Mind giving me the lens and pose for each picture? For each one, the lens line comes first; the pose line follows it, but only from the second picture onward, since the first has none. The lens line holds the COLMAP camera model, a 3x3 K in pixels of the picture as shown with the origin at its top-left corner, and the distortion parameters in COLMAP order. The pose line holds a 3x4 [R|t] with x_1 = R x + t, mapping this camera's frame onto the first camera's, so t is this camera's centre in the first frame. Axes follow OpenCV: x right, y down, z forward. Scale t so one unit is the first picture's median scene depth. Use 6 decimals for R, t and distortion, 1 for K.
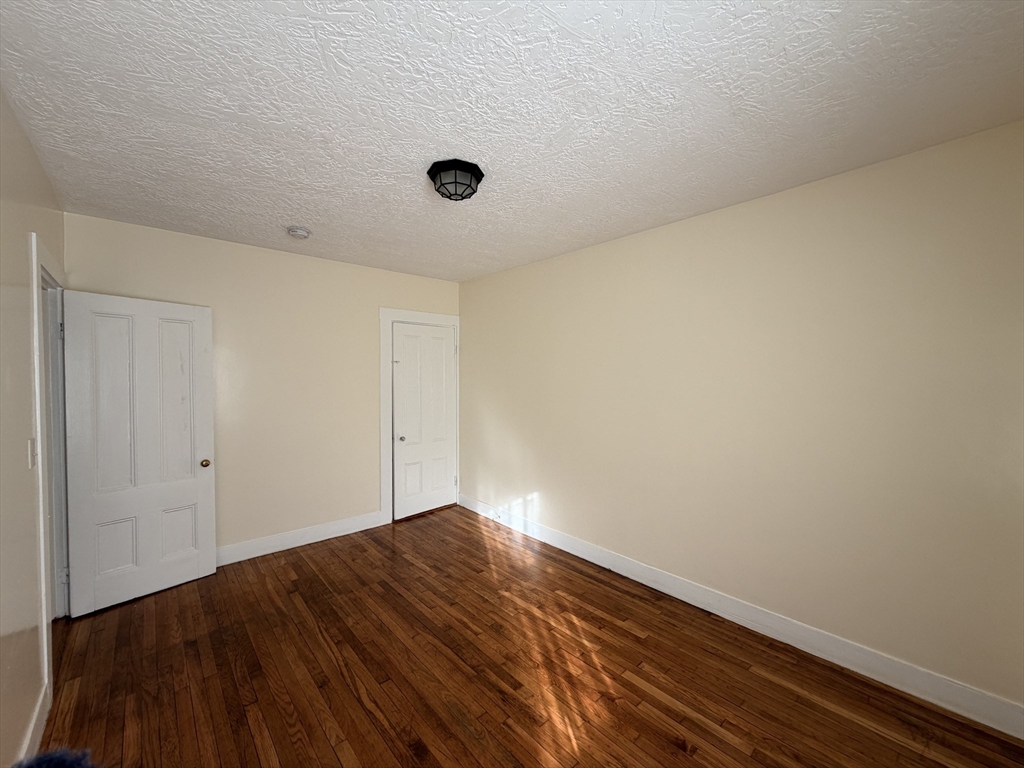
lens RADIAL K [[405.1, 0, 514.8], [0, 405.1, 383.4], [0, 0, 1]] dist [0.000548, 0.000168]
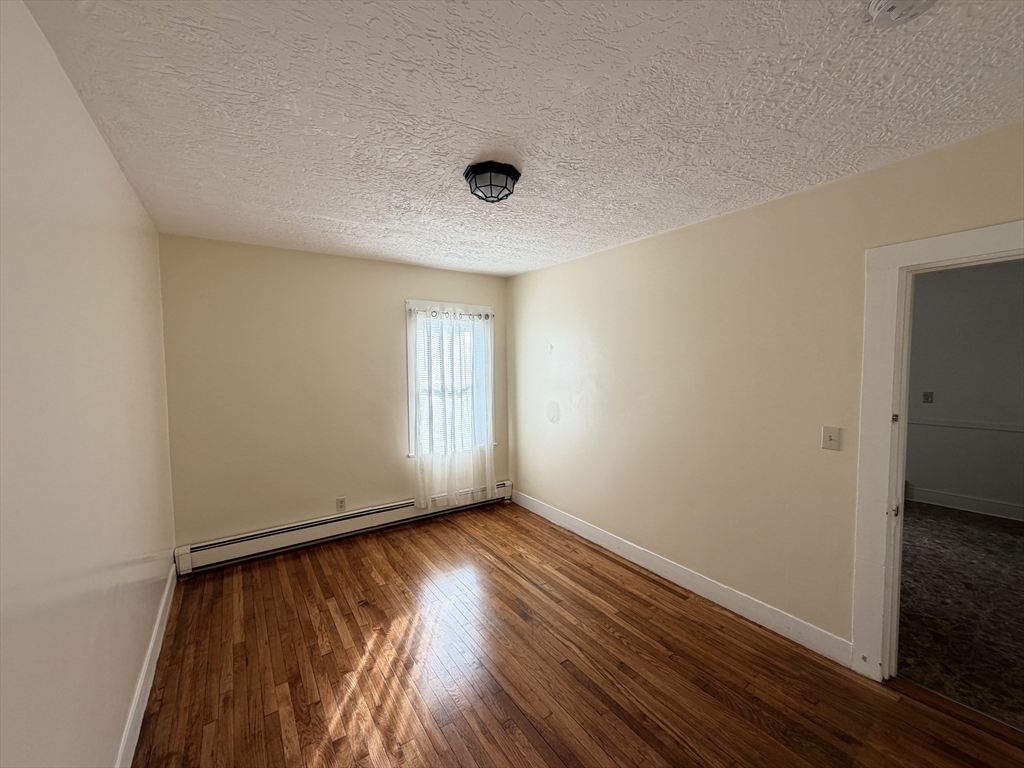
lens RADIAL K [[405.1, 0, 514.8], [0, 405.1, 383.4], [0, 0, 1]] dist [0.000548, 0.000168]
pose [[-0.990577, 0.004916, 0.136868, -0.327077], [0.014767, 0.997363, 0.071054, -0.080973], [-0.136158, 0.072406, -0.988038, 1.951411]]
